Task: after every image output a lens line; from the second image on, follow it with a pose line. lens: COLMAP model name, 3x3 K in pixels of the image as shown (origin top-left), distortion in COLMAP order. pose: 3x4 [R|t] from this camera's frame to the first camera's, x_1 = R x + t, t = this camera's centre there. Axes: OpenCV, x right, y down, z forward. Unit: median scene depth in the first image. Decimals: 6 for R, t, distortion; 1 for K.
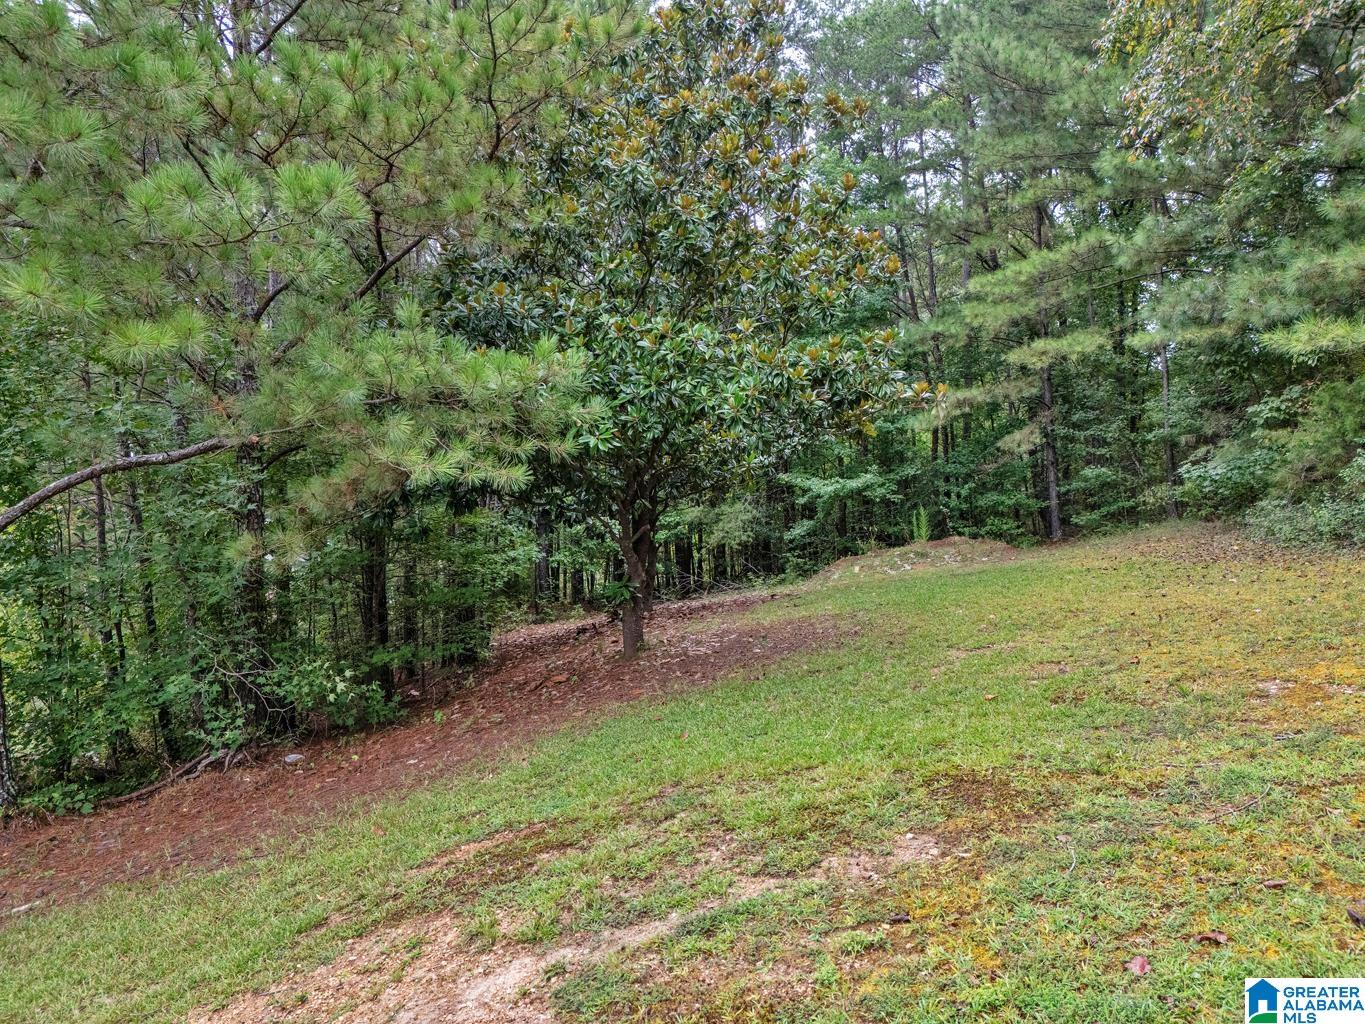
lens RADIAL K [[1006.3, 0, 680.0], [0, 1006.3, 508.9], [0, 0, 1]] dist [0.054272, -0.032839]
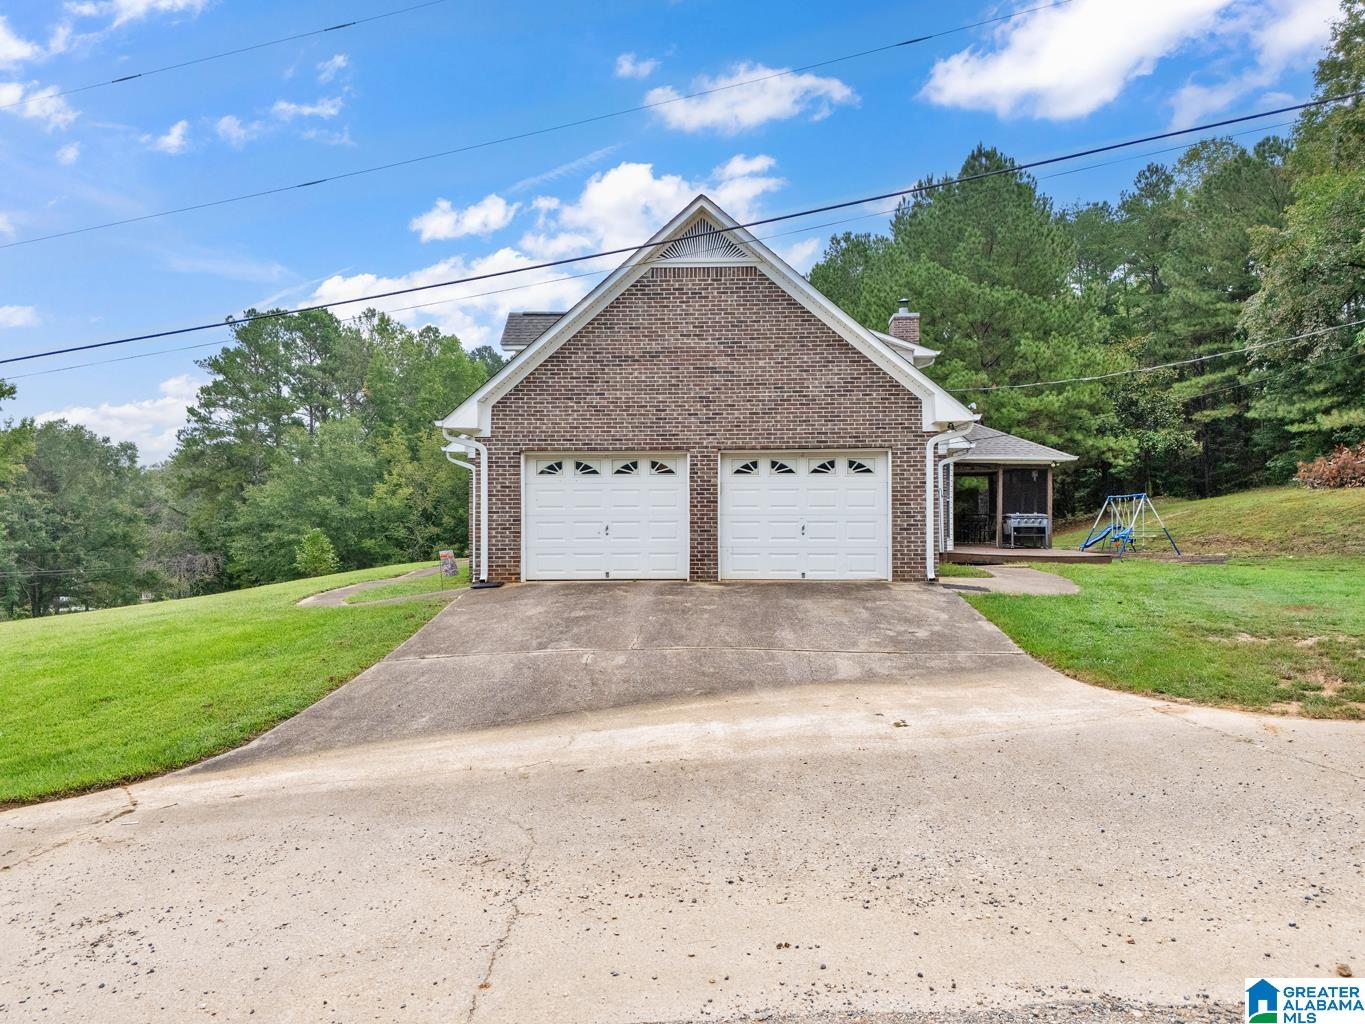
lens RADIAL K [[1006.3, 0, 687.0], [0, 1006.3, 521.2], [0, 0, 1]] dist [0.054272, -0.032839]
pose [[0.996801, -0.002078, -0.079900, -0.618447], [0.003394, 0.999861, 0.016337, 0.047529], [0.079855, -0.016556, 0.996669, -1.372606]]
